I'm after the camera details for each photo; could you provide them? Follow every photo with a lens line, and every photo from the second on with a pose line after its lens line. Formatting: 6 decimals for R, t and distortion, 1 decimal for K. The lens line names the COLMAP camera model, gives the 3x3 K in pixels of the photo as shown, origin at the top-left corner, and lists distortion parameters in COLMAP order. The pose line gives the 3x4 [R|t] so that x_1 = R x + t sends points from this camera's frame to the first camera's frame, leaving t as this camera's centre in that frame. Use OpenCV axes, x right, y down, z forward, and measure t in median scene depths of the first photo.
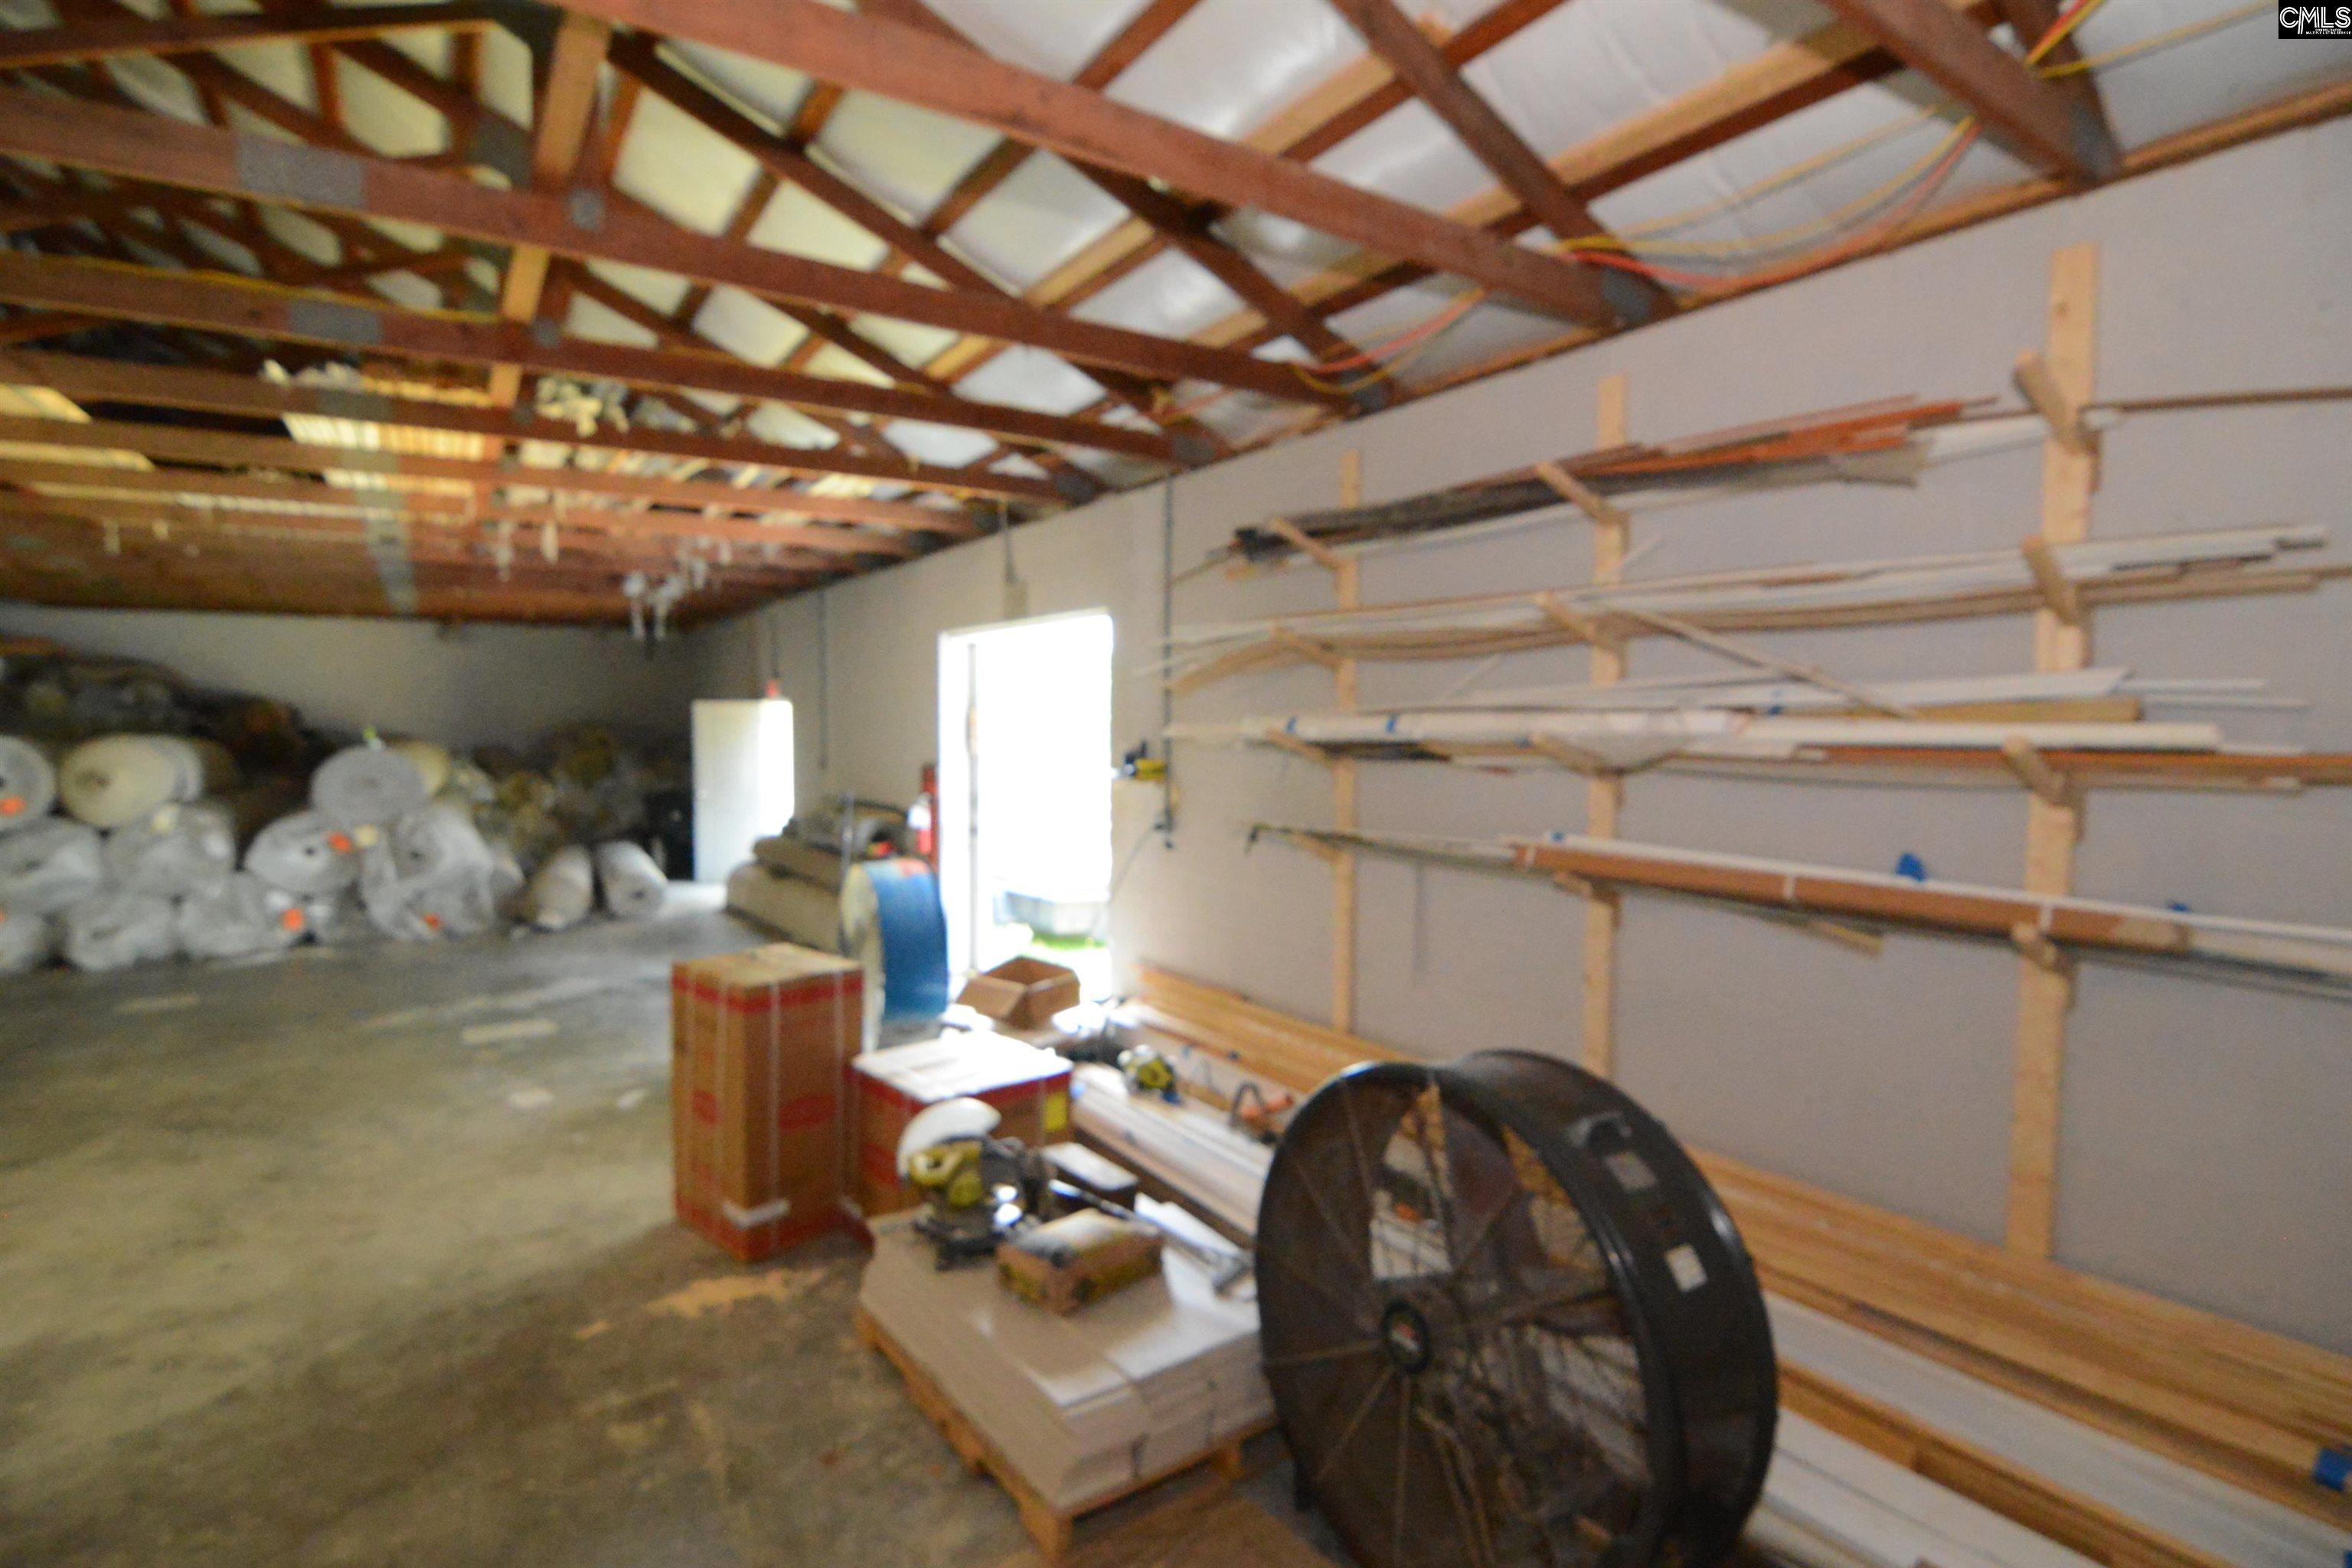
lens RADIAL K [[1121.0, 0, 1163.8], [0, 1121.0, 779.8], [0, 0, 1]] dist [-0.009291, -0.009212]
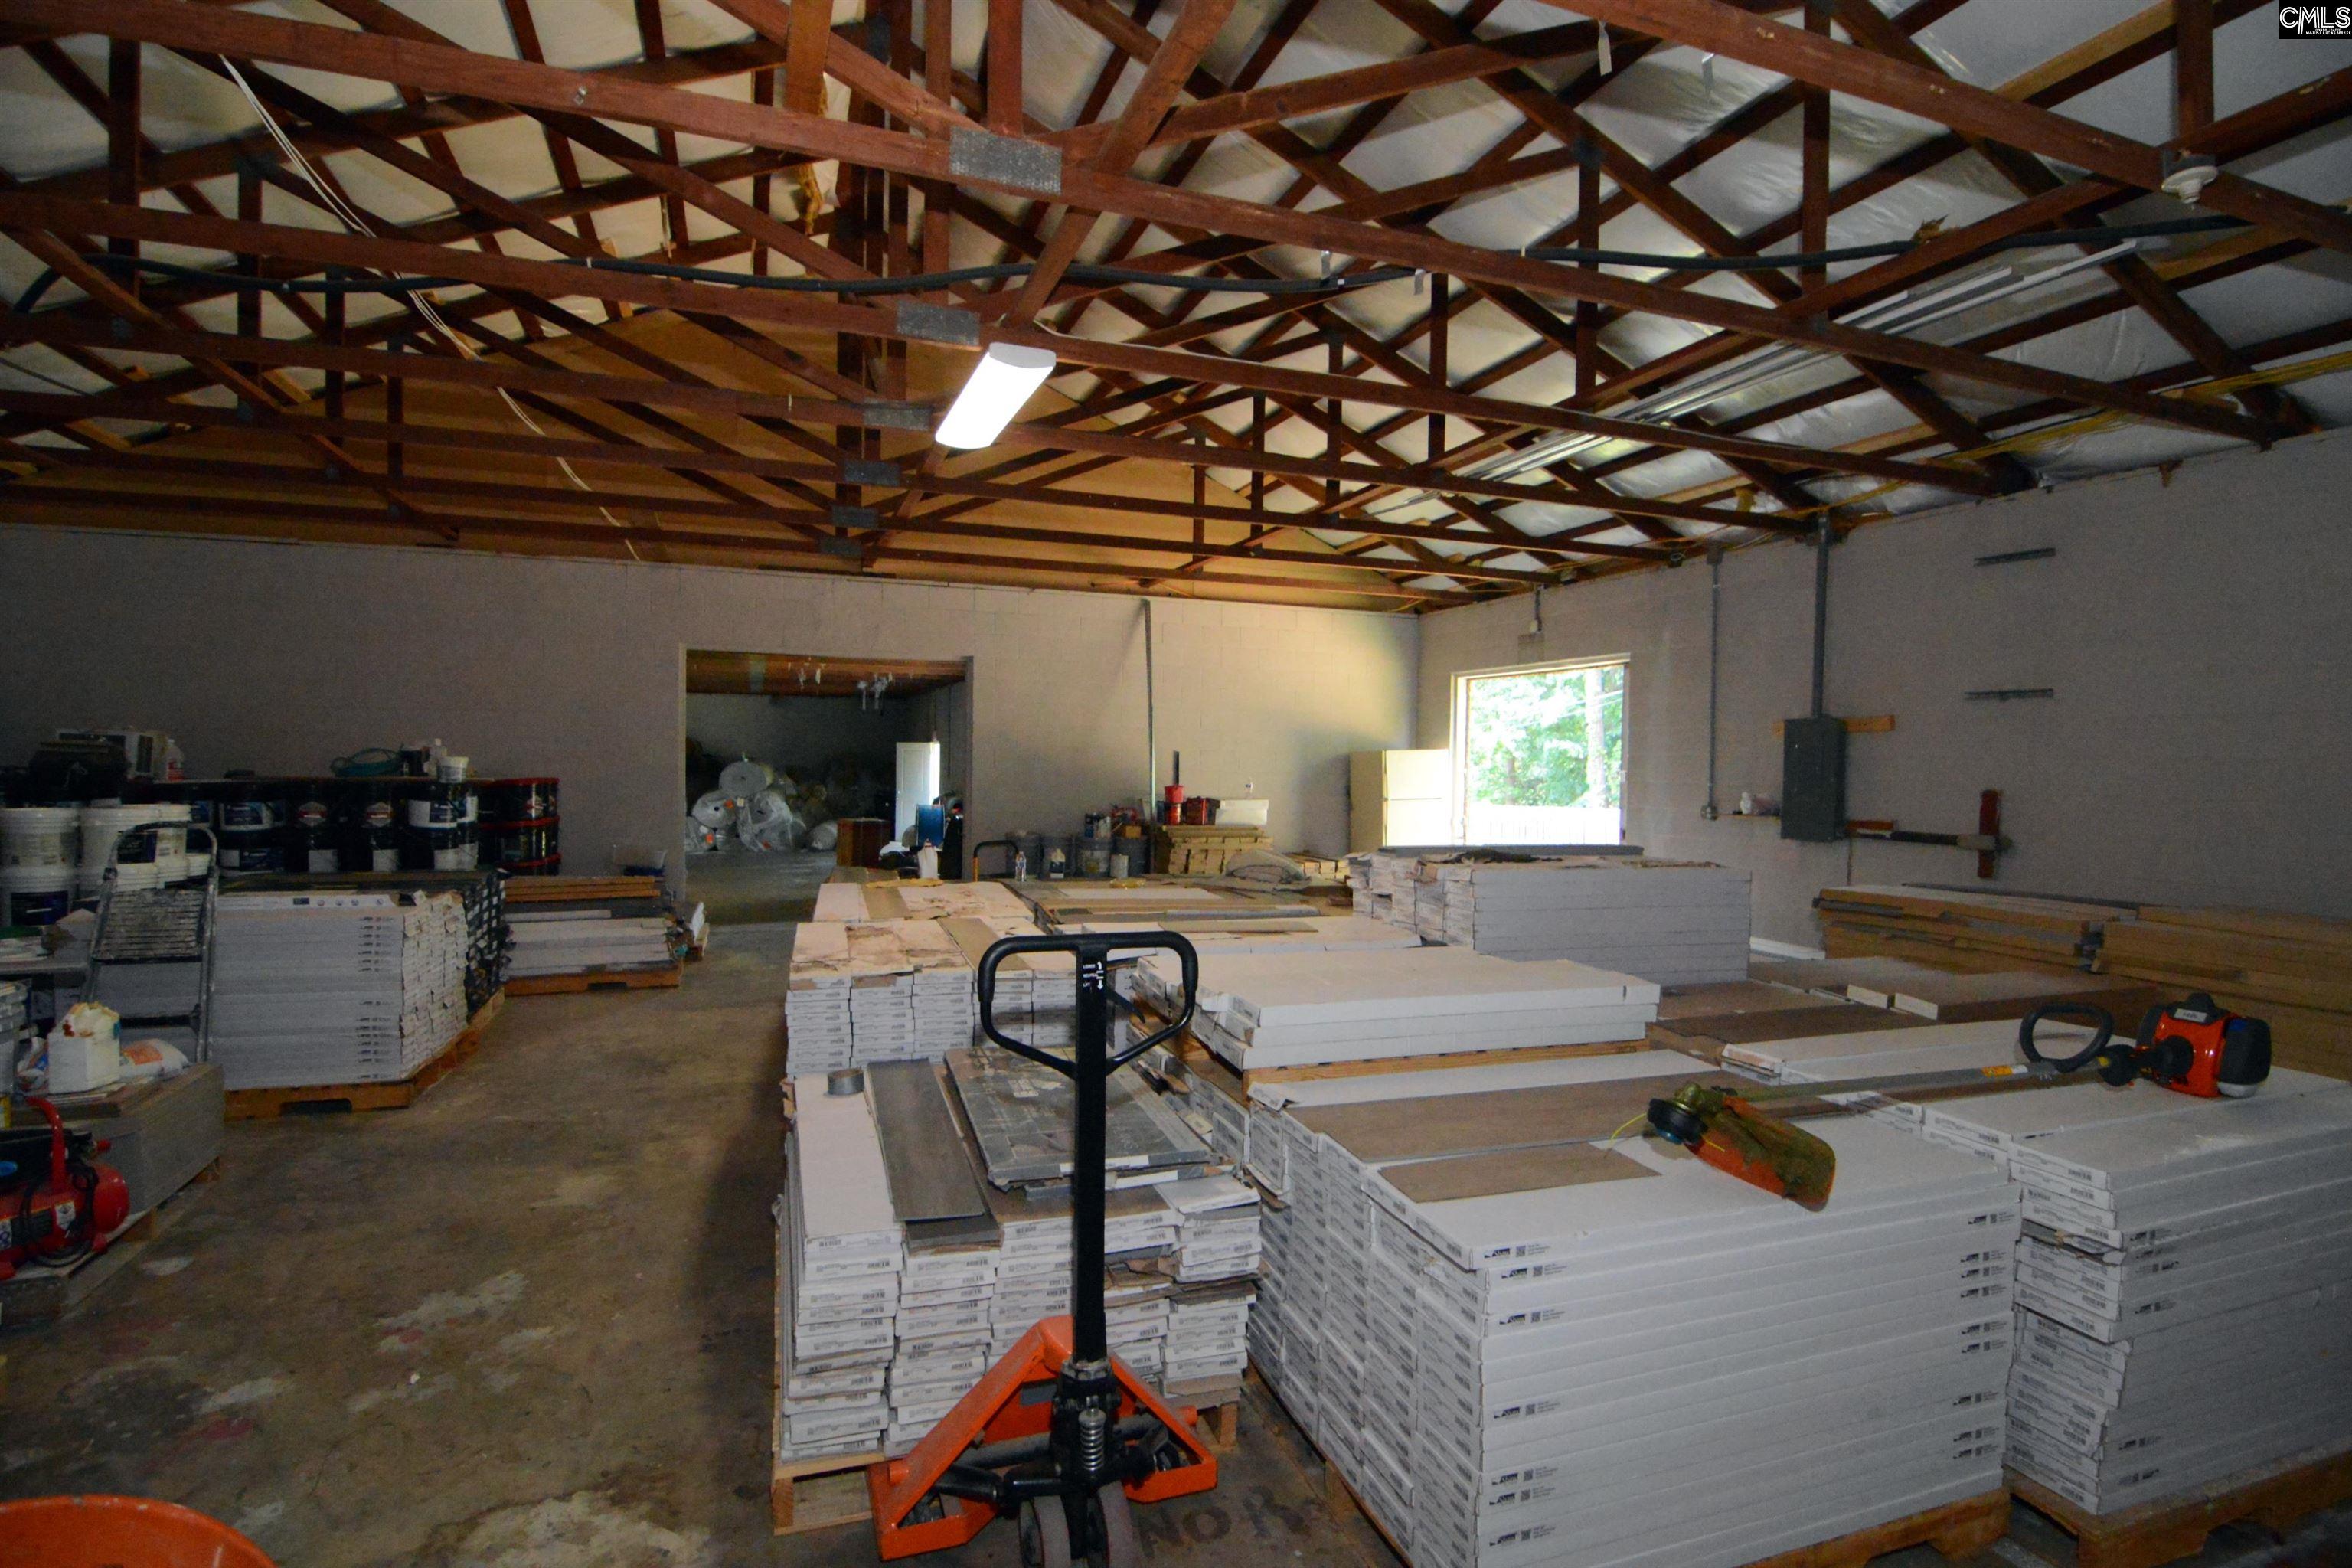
lens RADIAL K [[1121.0, 0, 1163.8], [0, 1121.0, 779.8], [0, 0, 1]] dist [-0.009291, -0.009212]
pose [[0.973919, 0.019438, -0.226063, 0.607306], [-0.028336, 0.998943, -0.036184, 0.066240], [0.225120, 0.041646, 0.973440, -0.986576]]
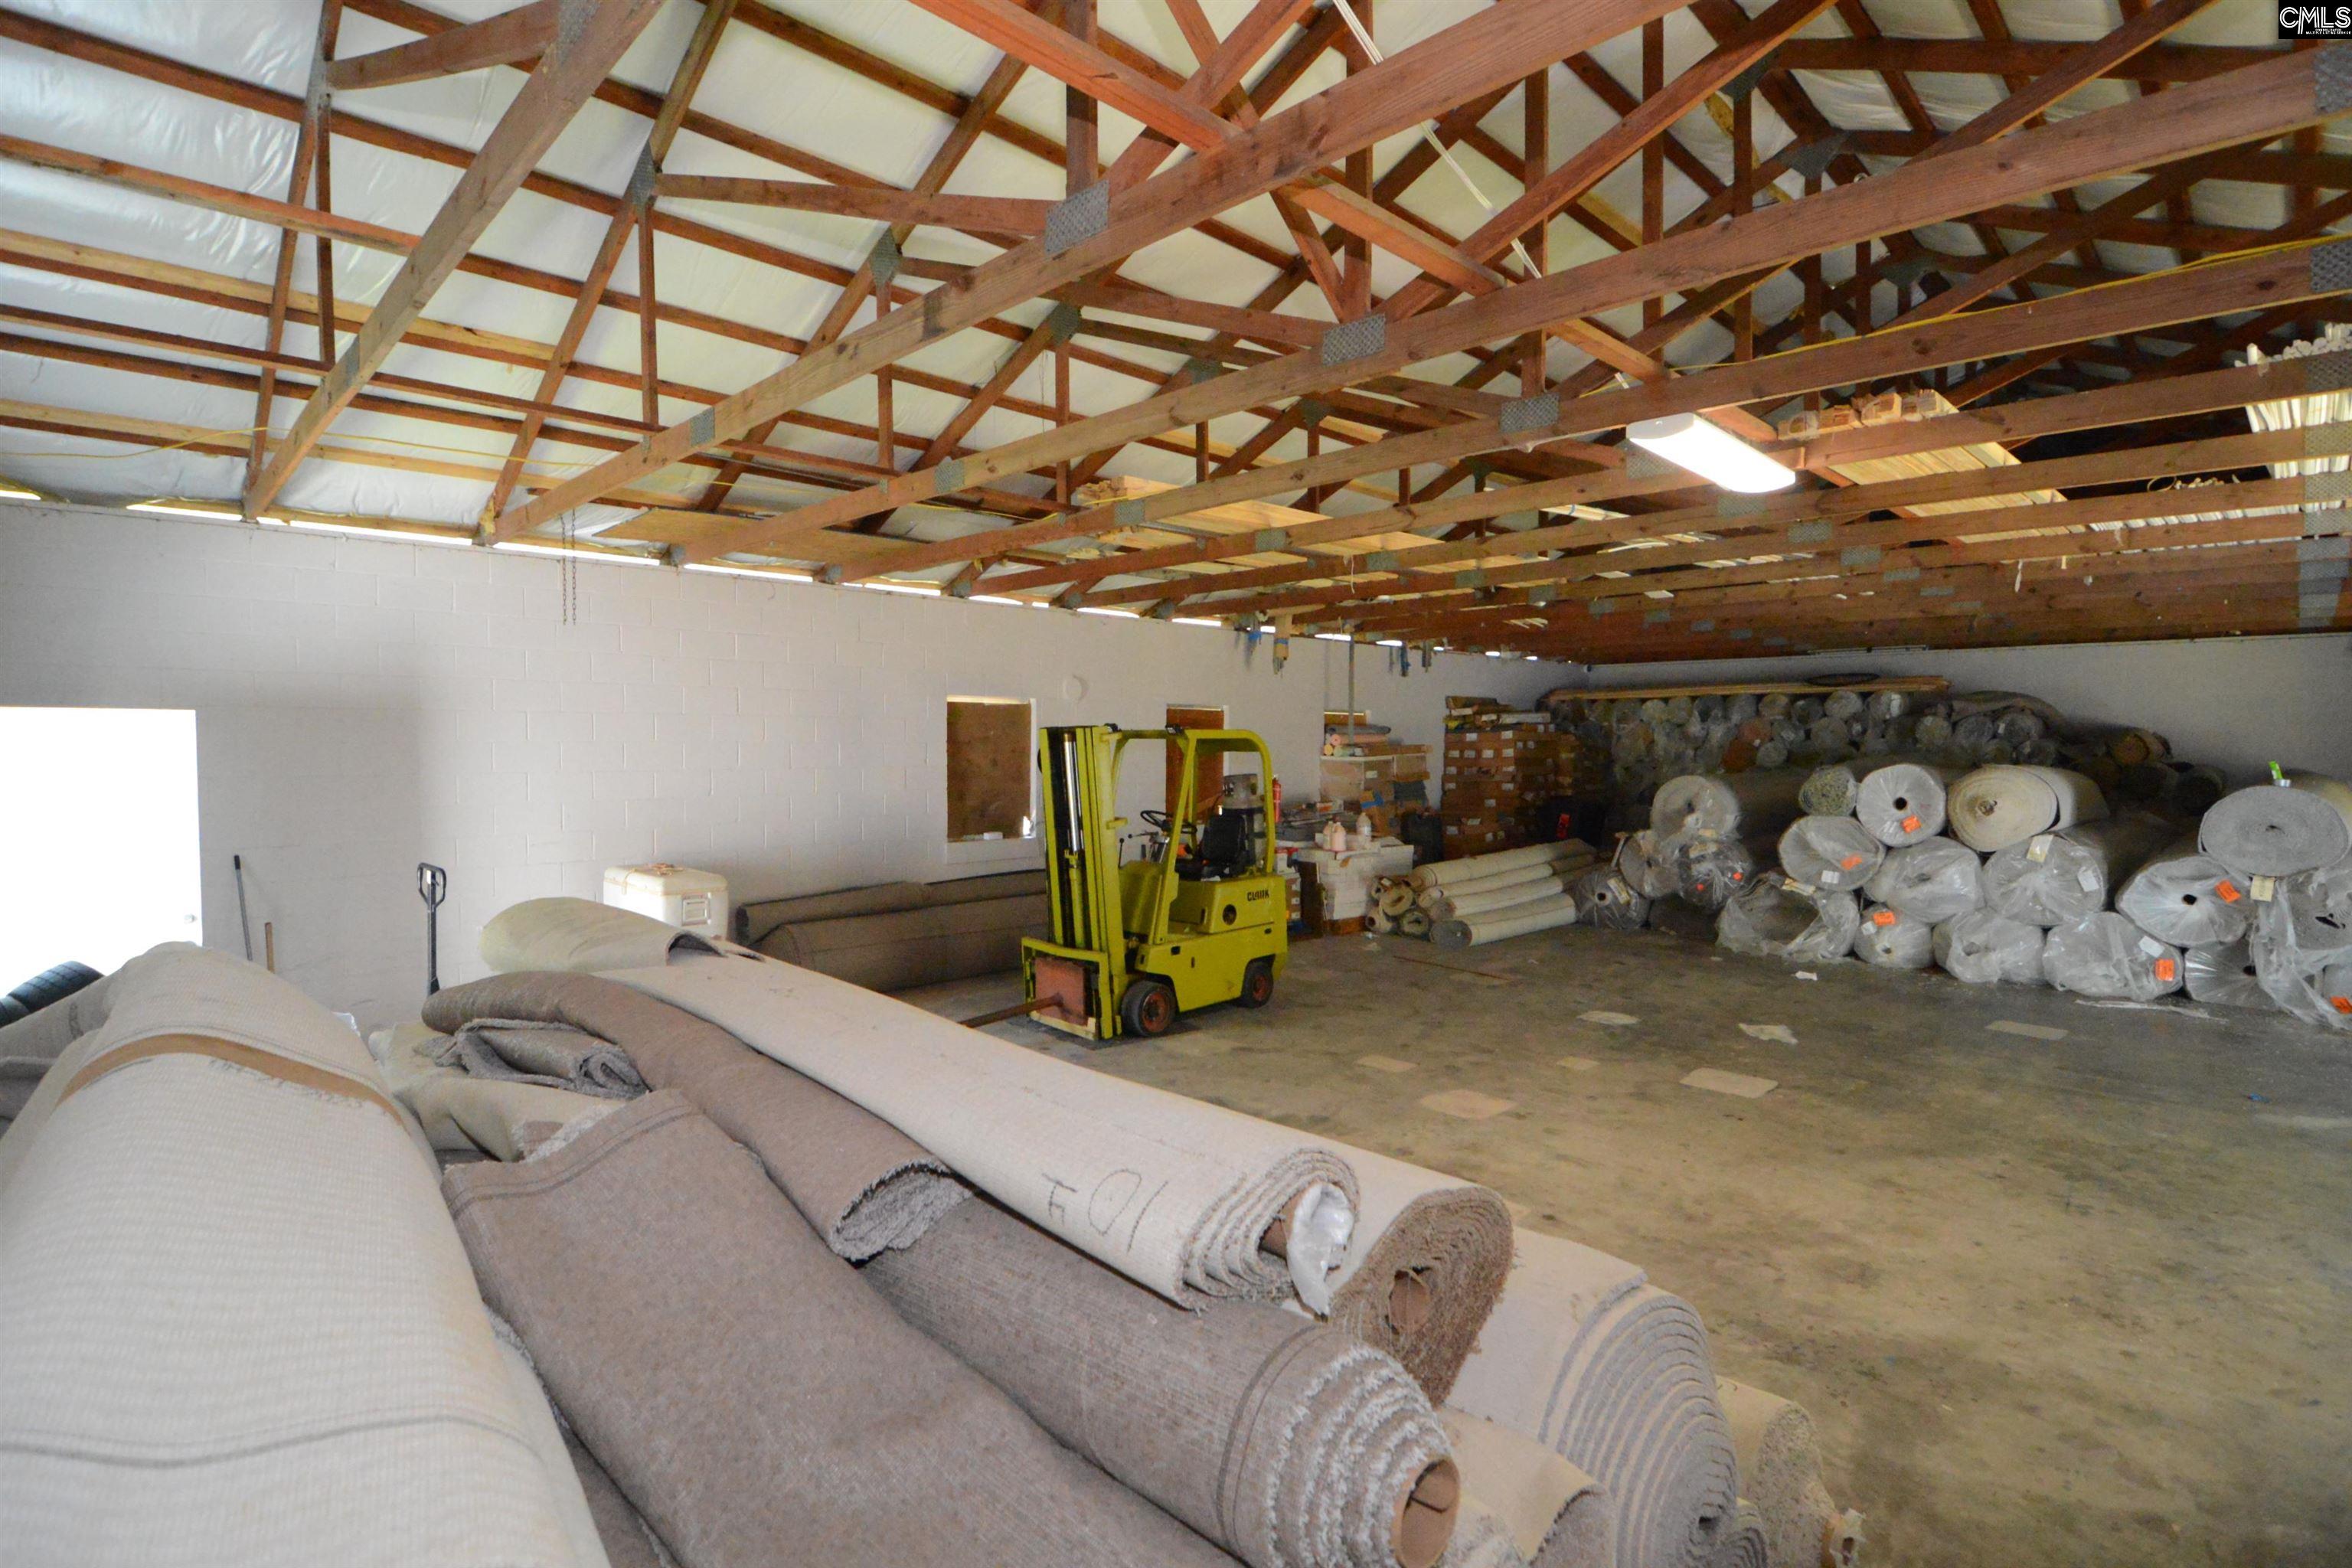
lens RADIAL K [[1121.0, 0, 1163.8], [0, 1121.0, 779.8], [0, 0, 1]] dist [-0.009291, -0.009212]
pose [[0.195286, 0.034640, -0.980134, -0.062458], [-0.060852, 0.997878, 0.023143, -0.001736], [0.978857, 0.055123, 0.196979, 0.006914]]
